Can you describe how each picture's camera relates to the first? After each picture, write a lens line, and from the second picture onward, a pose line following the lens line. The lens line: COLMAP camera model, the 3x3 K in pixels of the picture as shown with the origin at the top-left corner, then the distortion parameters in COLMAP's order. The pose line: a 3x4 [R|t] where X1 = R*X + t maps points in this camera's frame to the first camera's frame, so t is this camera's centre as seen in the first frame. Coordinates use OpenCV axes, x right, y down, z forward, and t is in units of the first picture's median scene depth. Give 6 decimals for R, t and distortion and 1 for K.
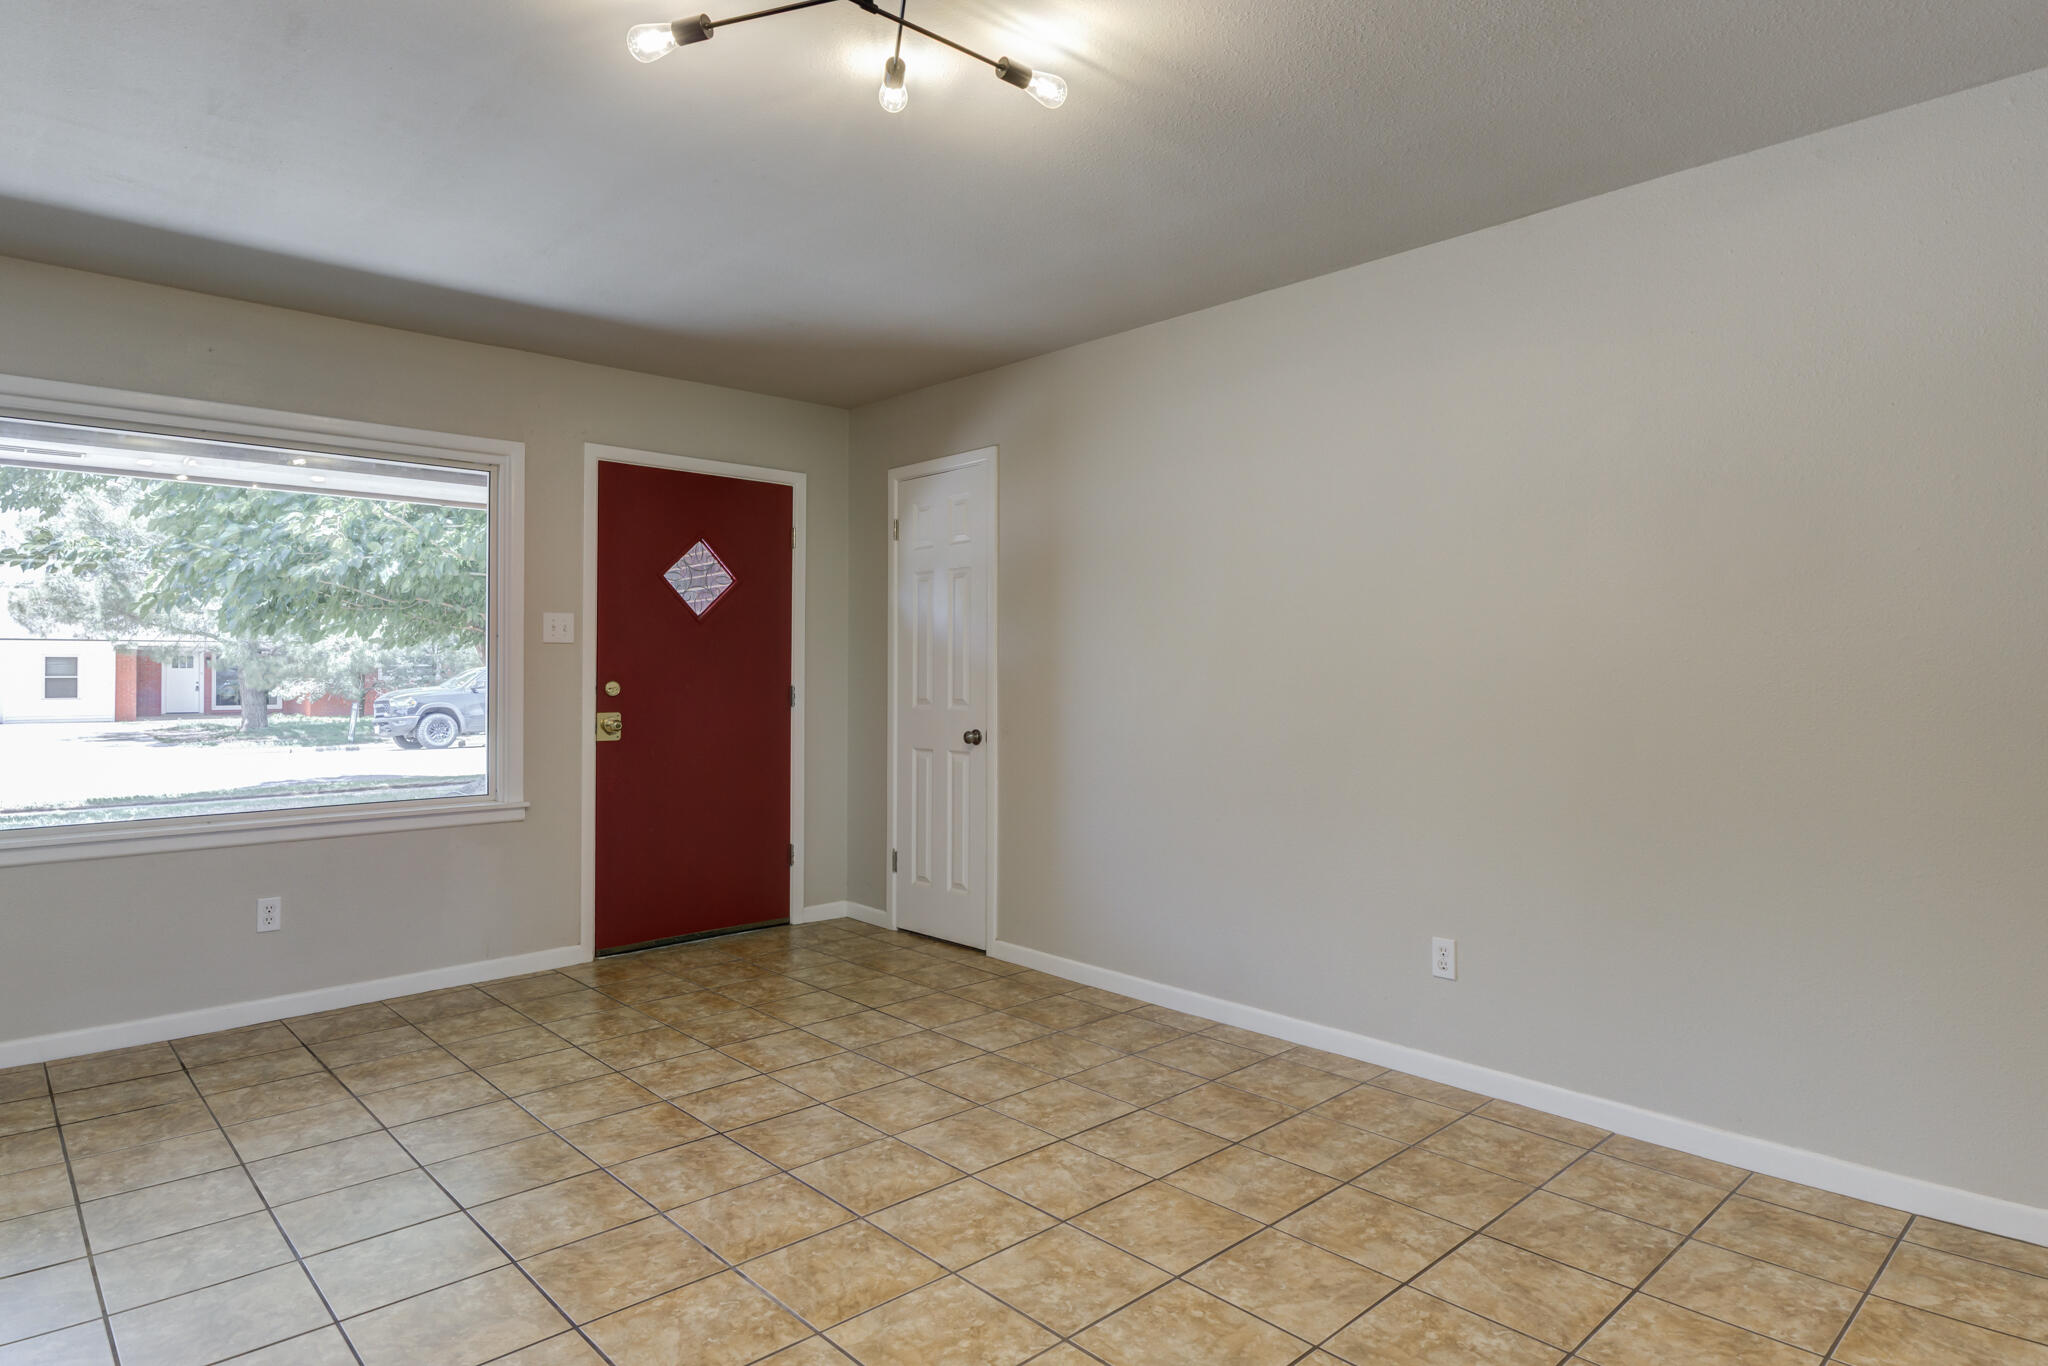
lens RADIAL K [[1187.3, 0, 1032.4], [0, 1187.3, 666.9], [0, 0, 1]] dist [0.022348, -0.001647]
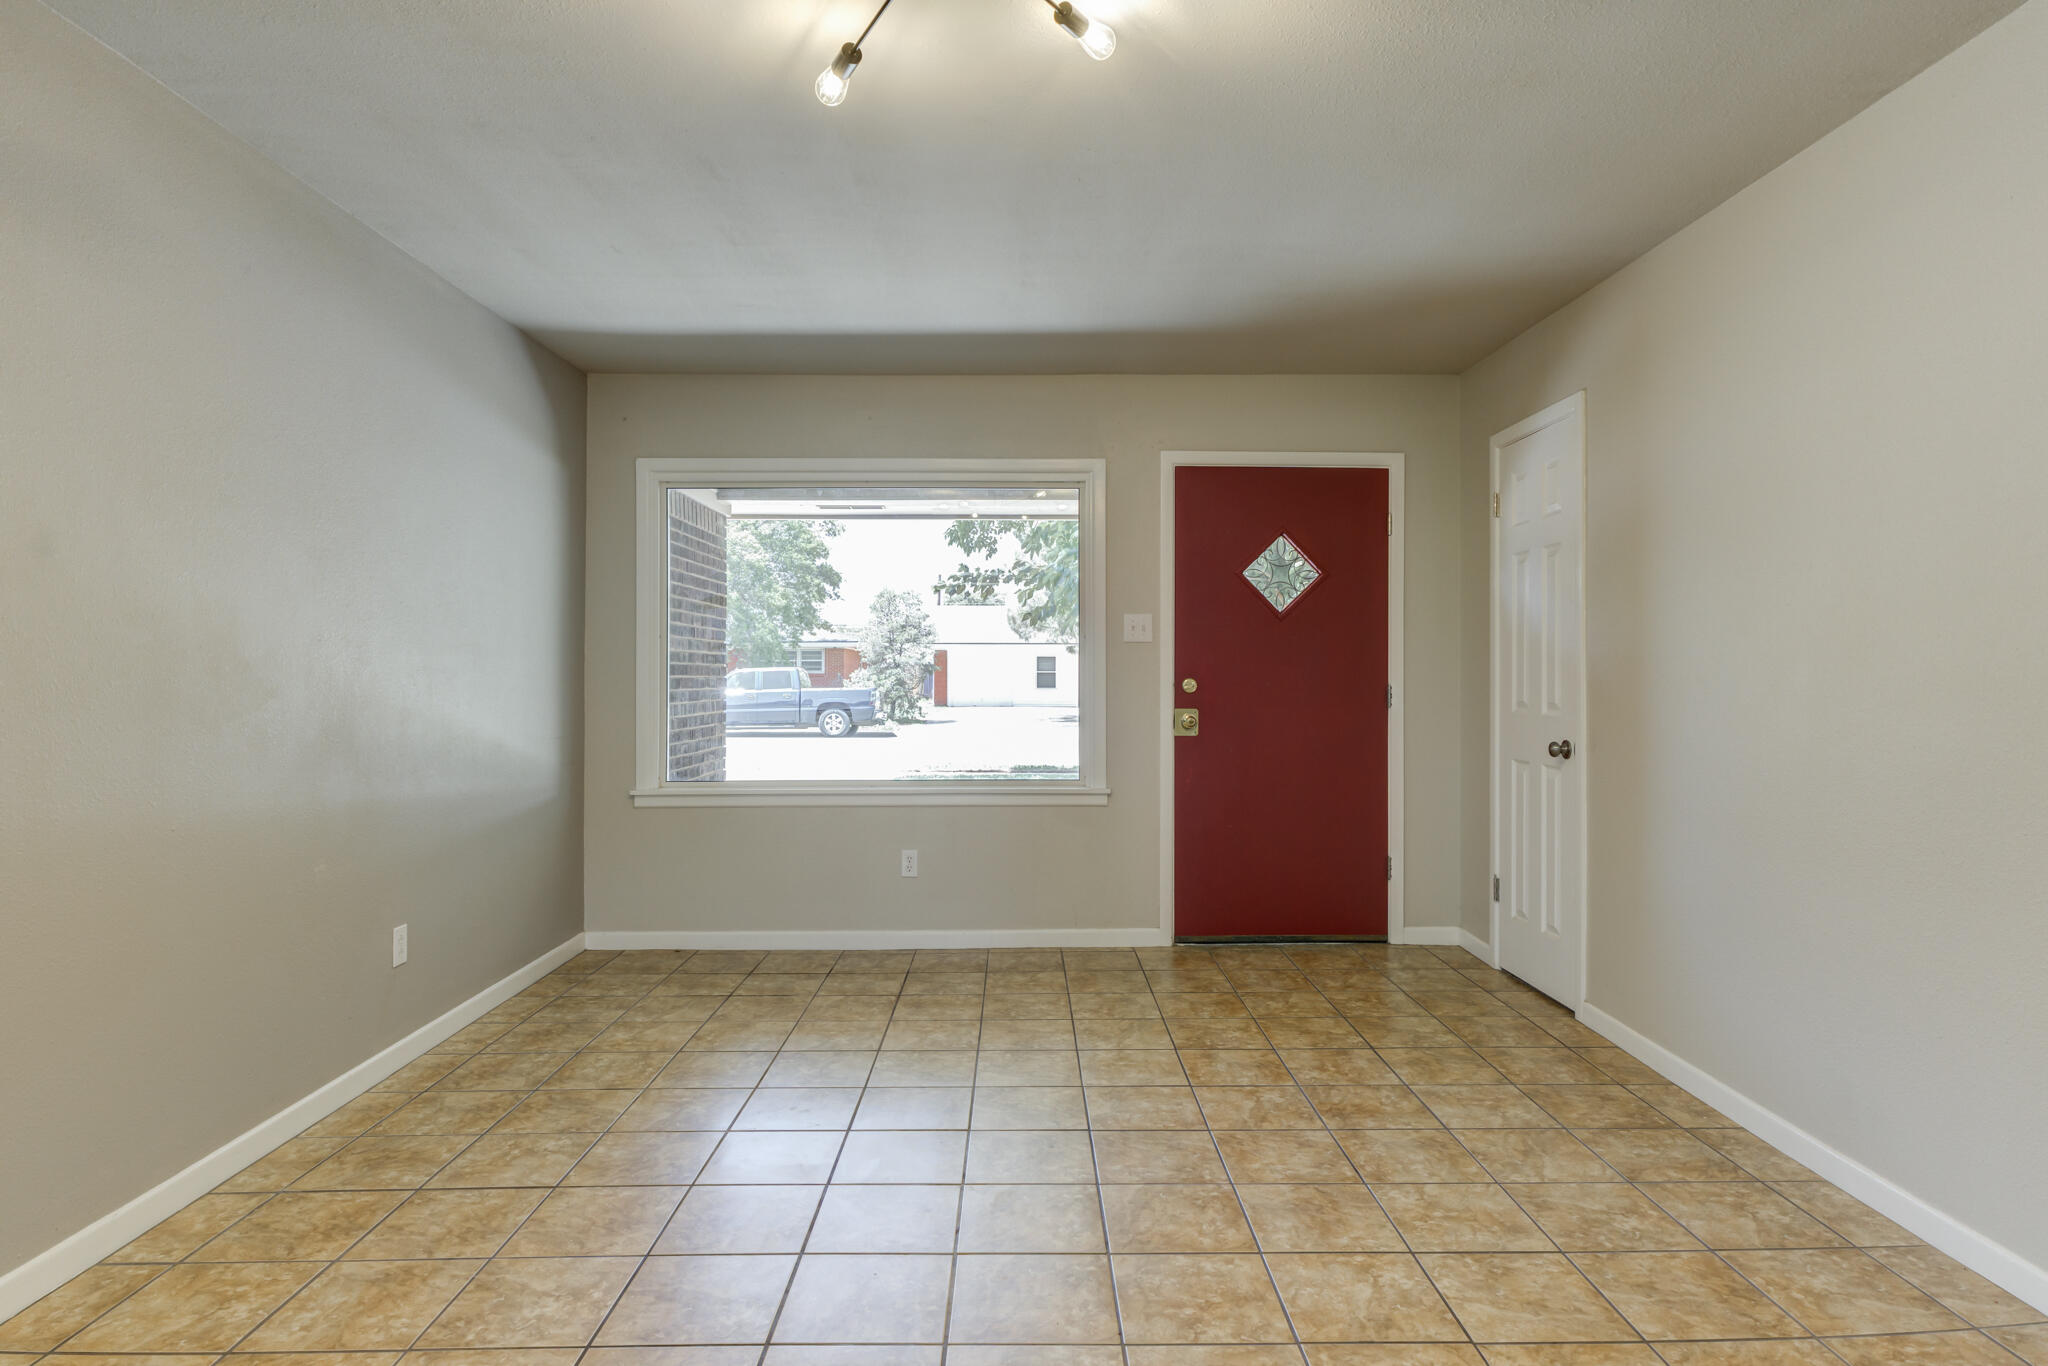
lens RADIAL K [[1178.3, 0, 1023.3], [0, 1178.3, 671.3], [0, 0, 1]] dist [0.013014, -0.001278]
pose [[0.736876, 0.002245, -0.676024, 0.250579], [0.000203, 0.999994, 0.003543, 0.002317], [0.676028, -0.002748, 0.736871, 0.162006]]
